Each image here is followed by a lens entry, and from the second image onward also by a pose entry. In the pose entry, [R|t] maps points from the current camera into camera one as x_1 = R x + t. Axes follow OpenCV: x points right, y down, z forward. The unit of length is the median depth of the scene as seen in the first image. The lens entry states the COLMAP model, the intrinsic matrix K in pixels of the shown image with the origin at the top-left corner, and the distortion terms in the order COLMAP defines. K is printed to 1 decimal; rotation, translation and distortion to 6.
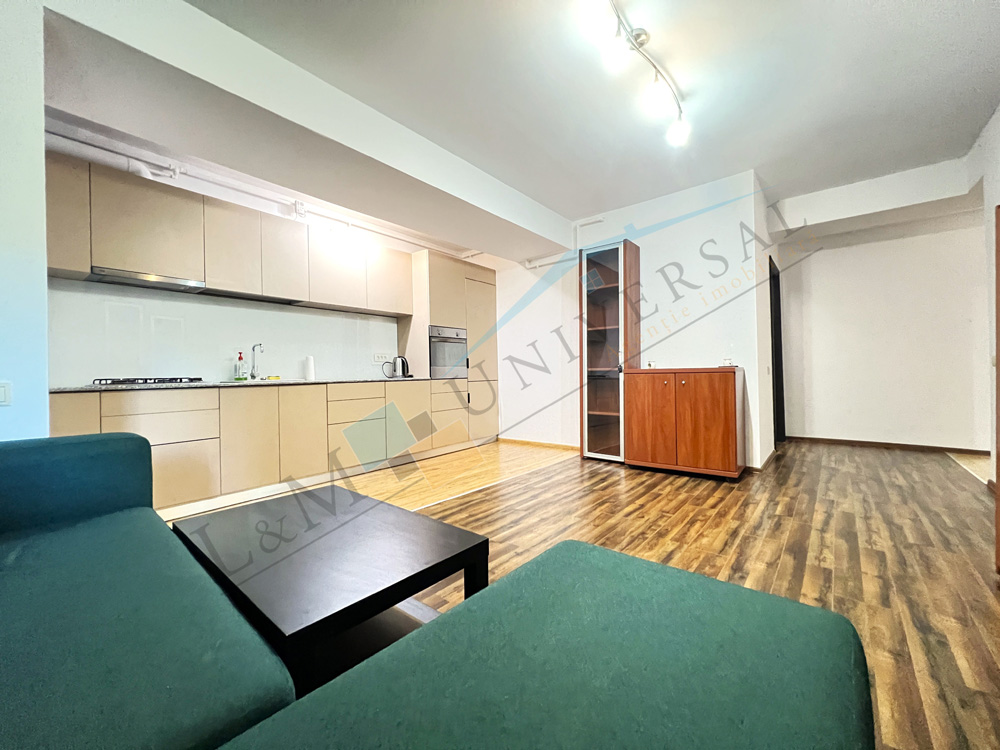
lens RADIAL K [[401.7, 0, 499.6], [0, 401.7, 373.0], [0, 0, 1]] dist [0.000253, 0.000135]
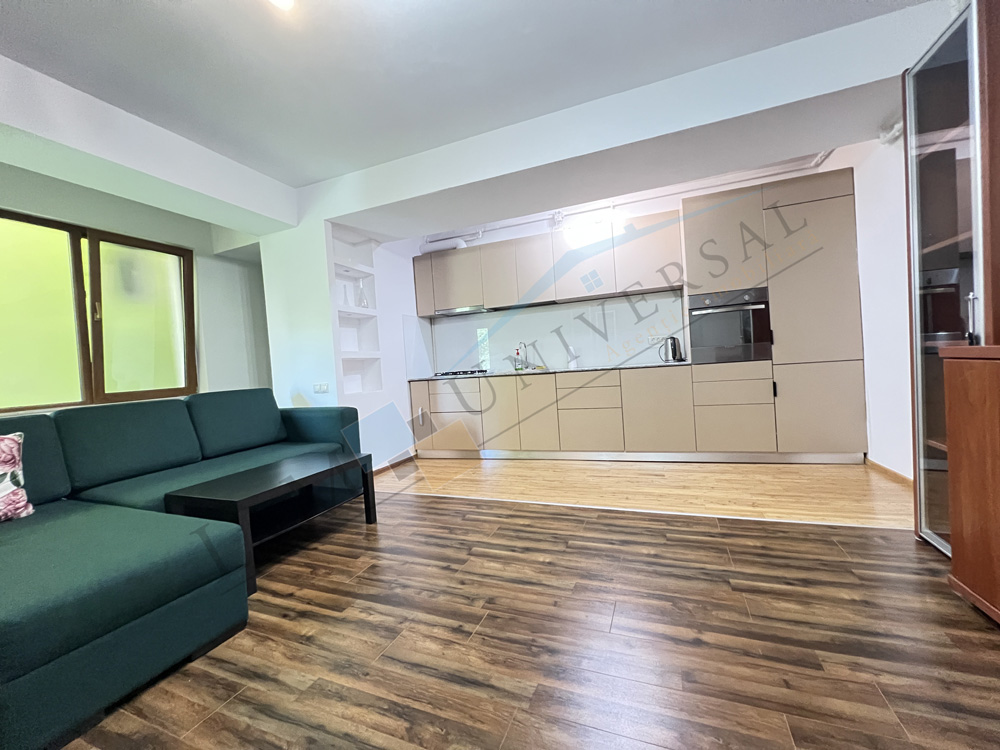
lens RADIAL K [[401.7, 0, 499.6], [0, 401.7, 373.0], [0, 0, 1]] dist [0.000253, 0.000135]
pose [[0.306840, 0.018474, -0.951582, 0.681261], [0.063435, 0.997191, 0.039815, -0.033127], [0.949645, -0.072580, 0.304806, 0.587641]]
